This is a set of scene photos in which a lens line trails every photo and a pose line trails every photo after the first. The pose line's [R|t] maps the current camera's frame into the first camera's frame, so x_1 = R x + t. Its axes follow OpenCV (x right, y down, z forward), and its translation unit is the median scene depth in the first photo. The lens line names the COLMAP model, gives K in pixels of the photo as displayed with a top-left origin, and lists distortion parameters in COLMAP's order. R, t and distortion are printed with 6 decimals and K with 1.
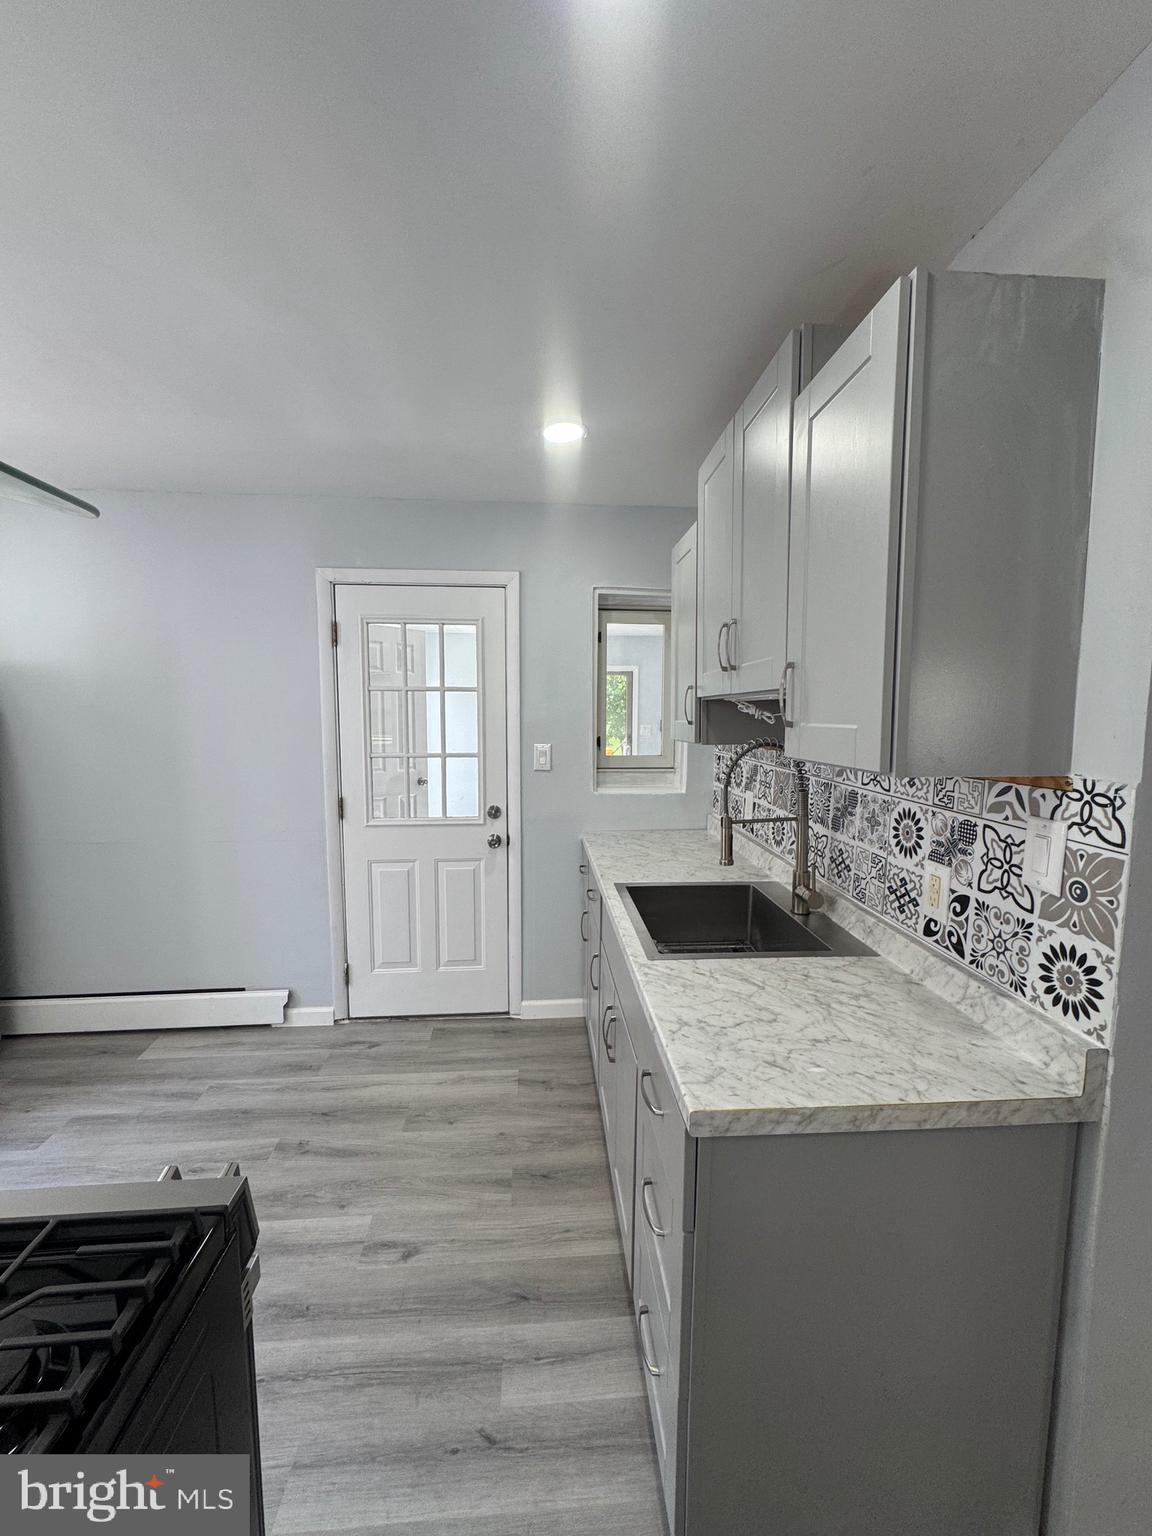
lens RADIAL K [[614.7, 0, 577.8], [0, 614.7, 770.0], [0, 0, 1]] dist [-0.001123, 0.000362]
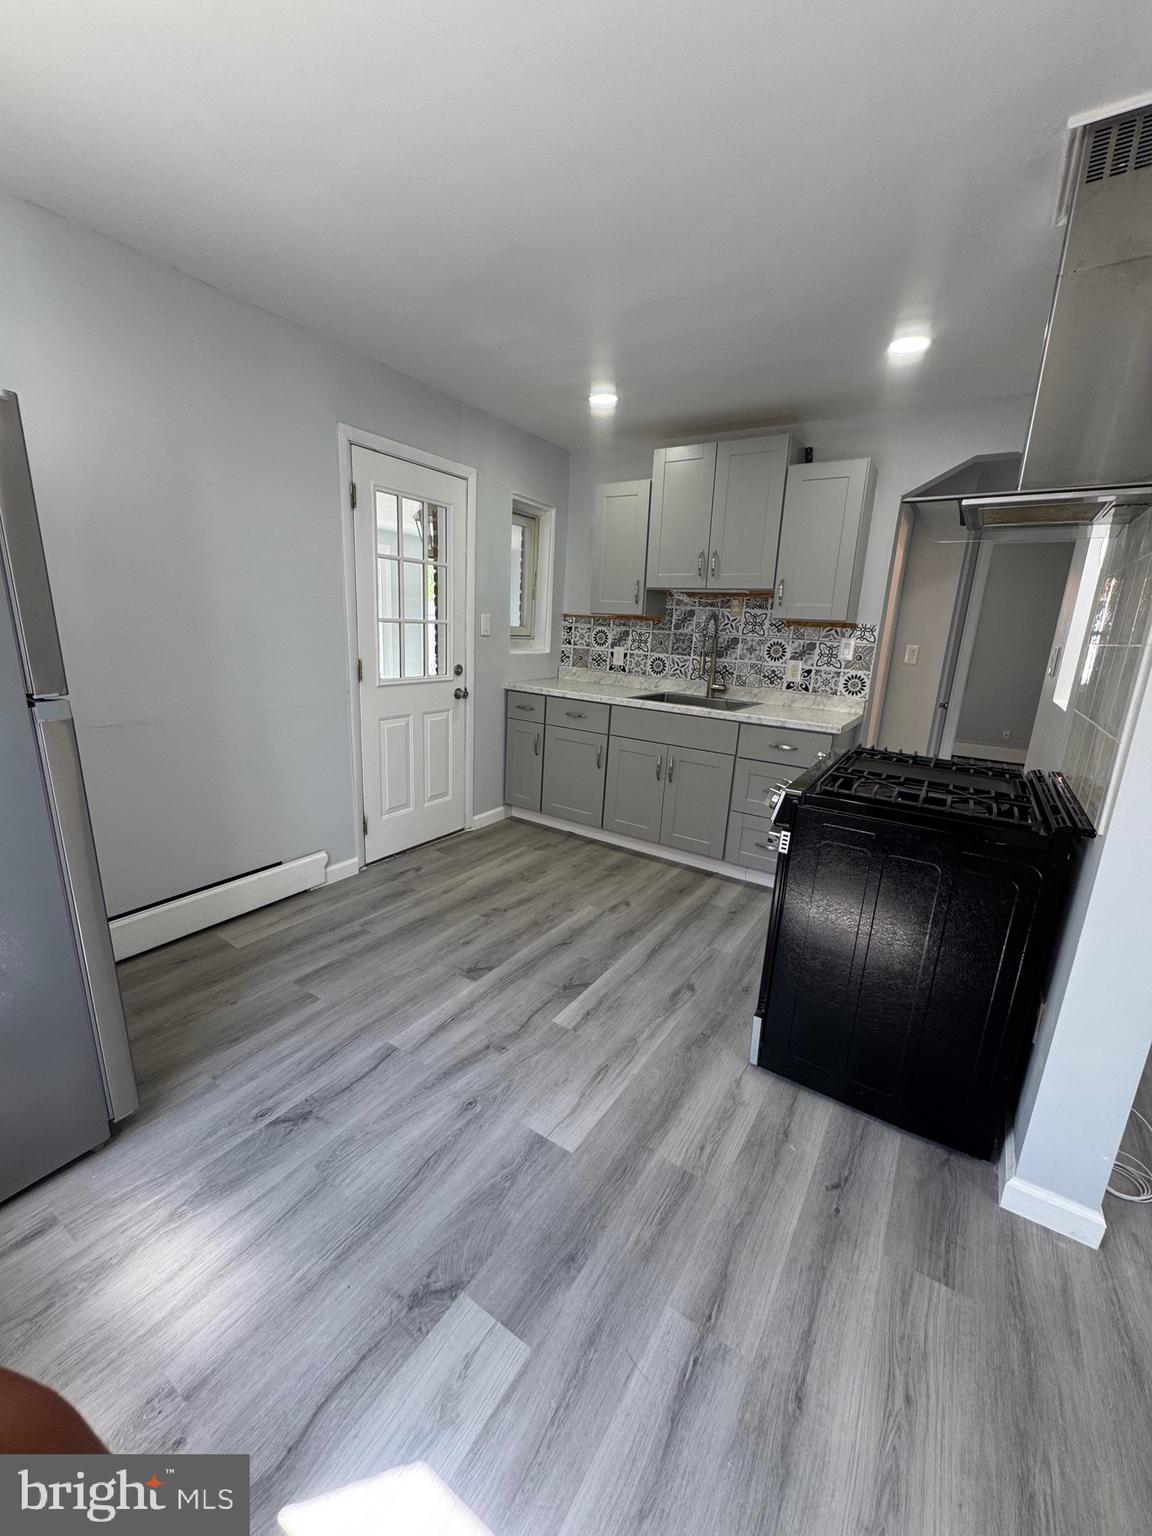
lens RADIAL K [[614.7, 0, 577.8], [0, 614.7, 770.0], [0, 0, 1]] dist [-0.001123, 0.000362]
pose [[0.601376, -0.164136, 0.781925, -1.711582], [0.030354, 0.982658, 0.182927, 0.081246], [-0.798390, -0.086273, 0.595929, 0.091691]]
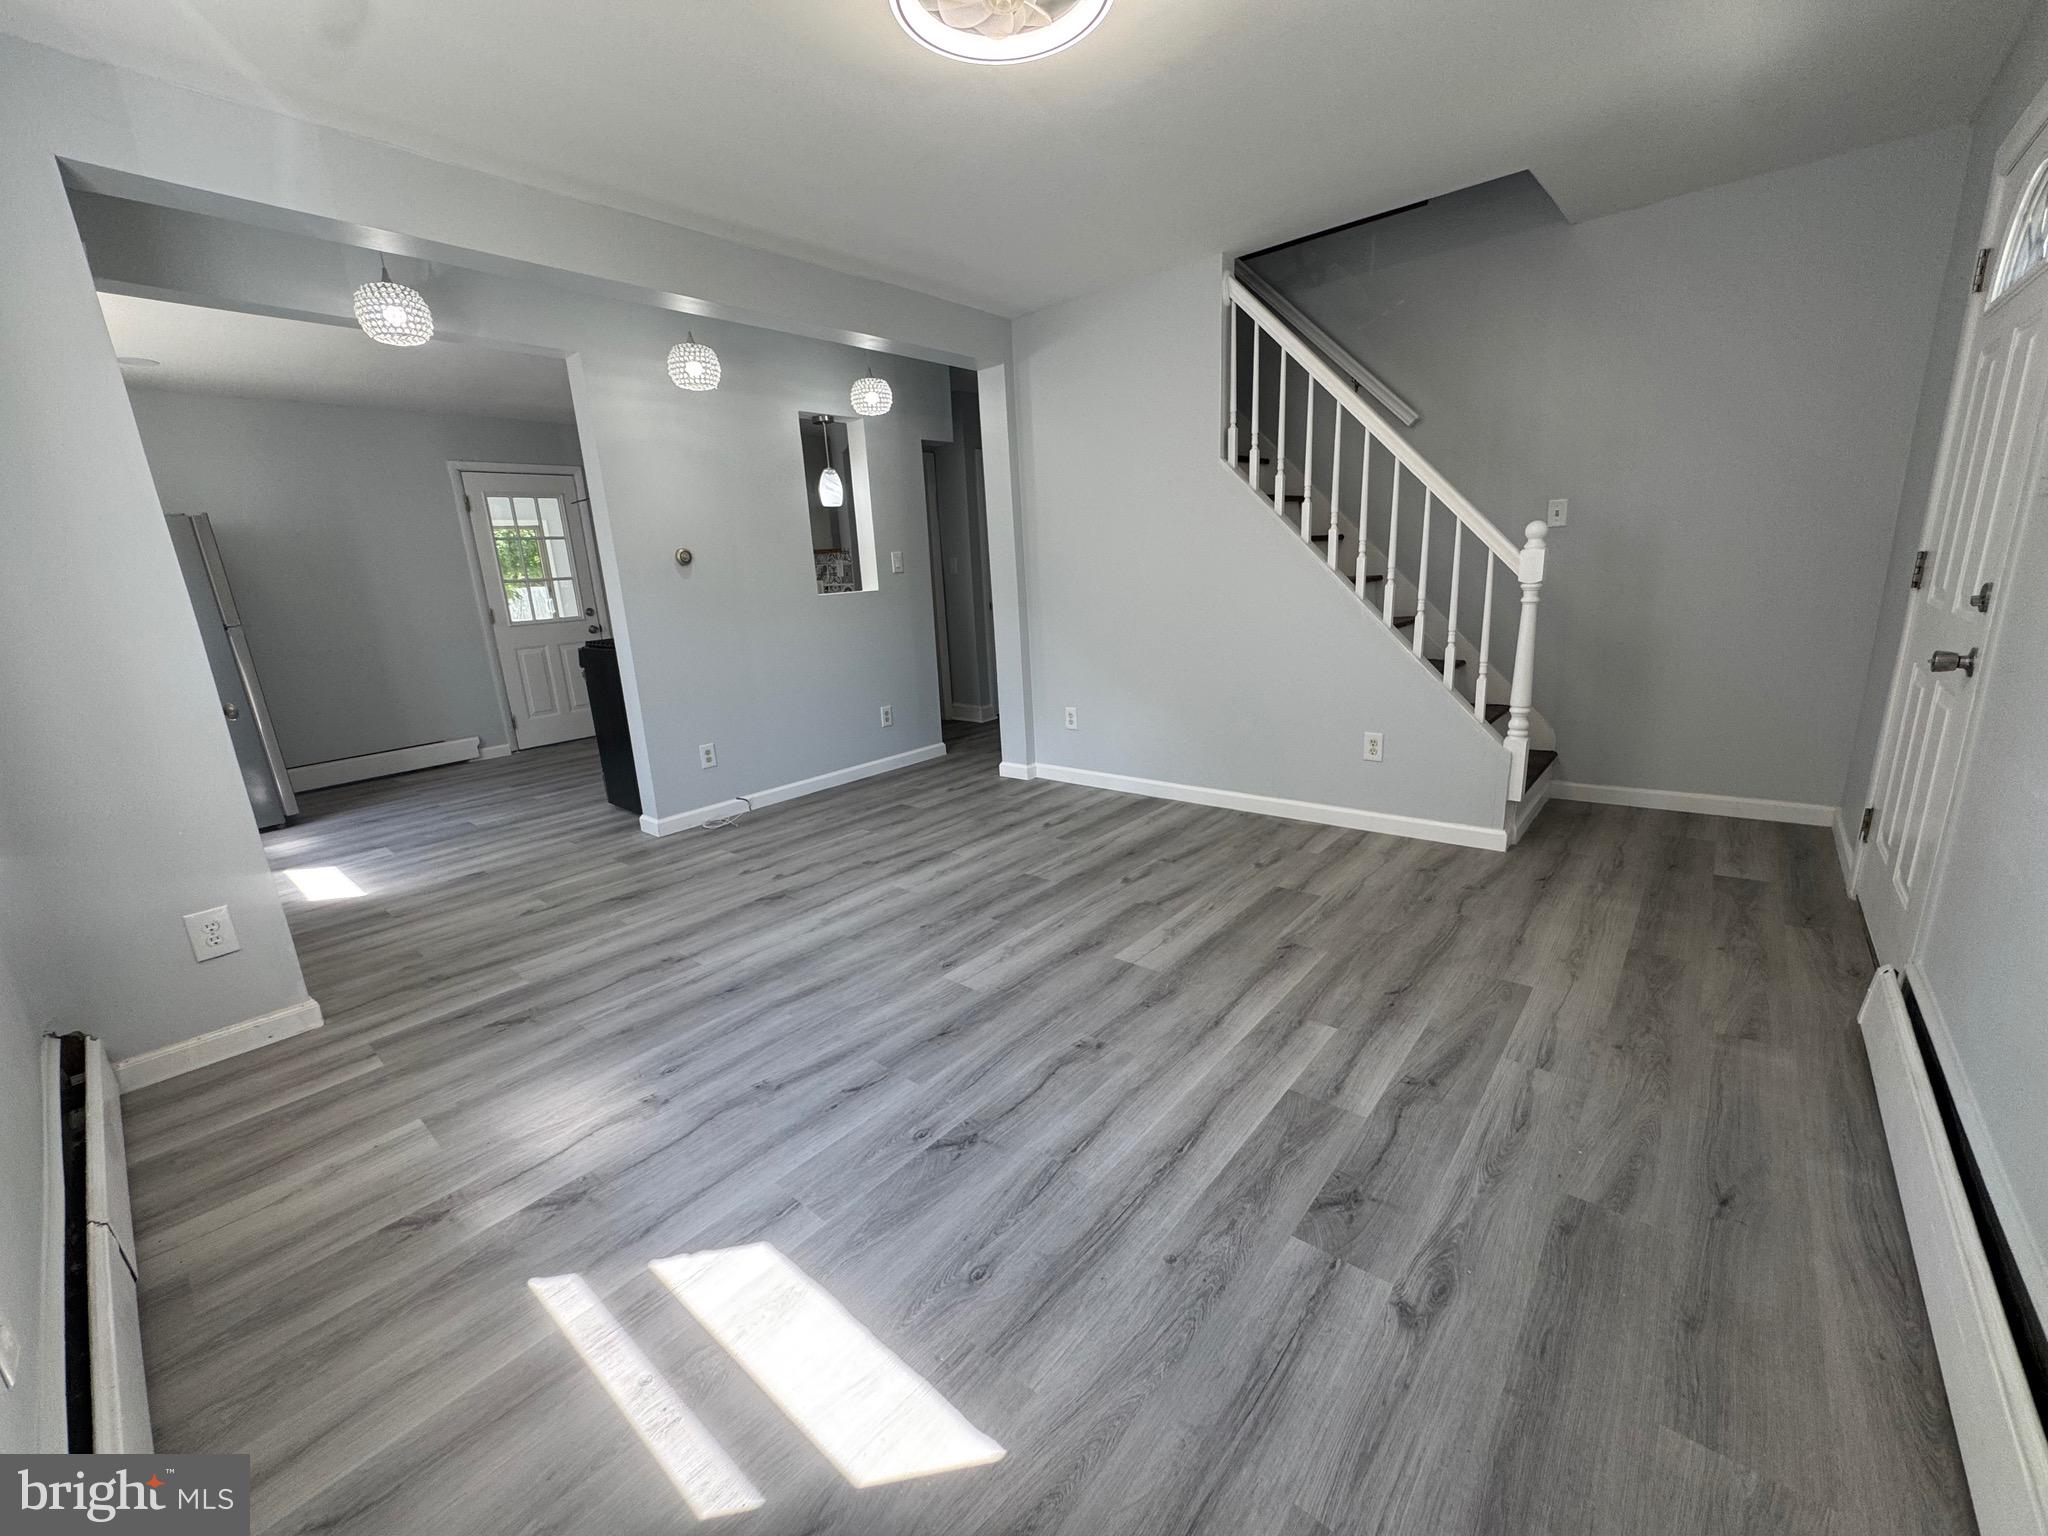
lens RADIAL K [[815.7, 0, 1028.5], [0, 815.7, 766.6], [0, 0, 1]] dist [-0.002344, -0.000260]
pose [[0.702502, -0.213293, 0.678967, -1.561608], [0.121929, 0.975998, 0.180447, 0.391590], [-0.701159, -0.043978, 0.711648, -2.542239]]
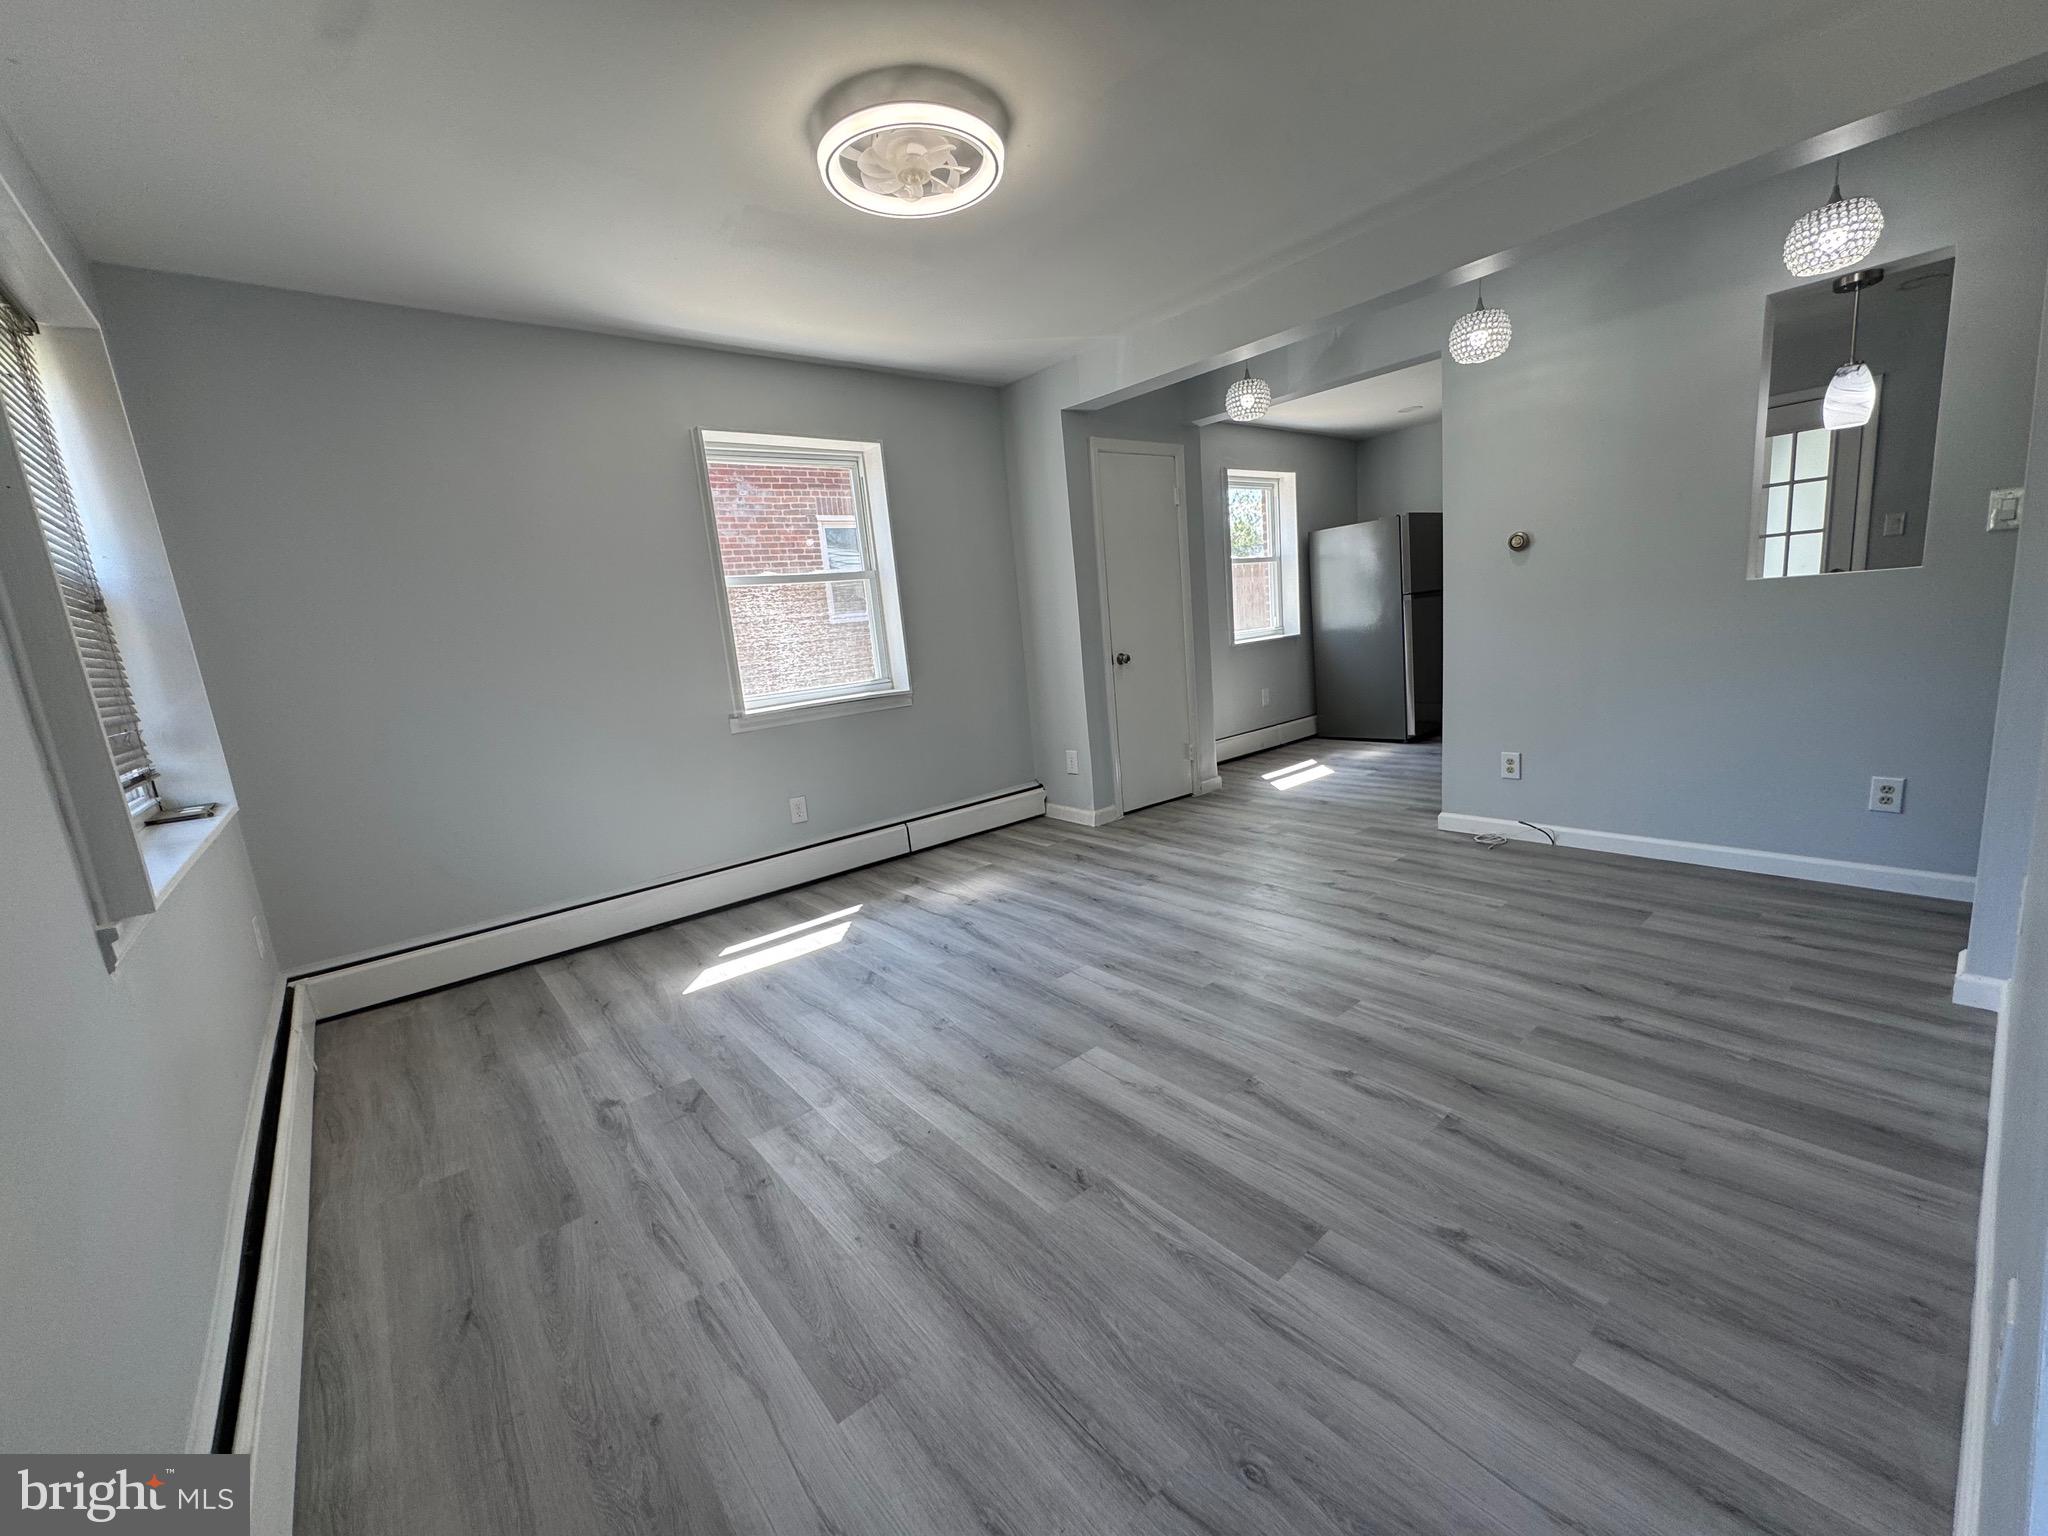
lens RADIAL K [[810.4, 0, 1017.4], [0, 810.4, 770.5], [0, 0, 1]] dist [-0.000322, -0.000066]
pose [[0.576520, 0.096933, -0.811313, 0.505054], [0.015656, 0.991445, 0.129579, 0.398068], [0.816933, -0.087407, 0.570070, -2.424465]]
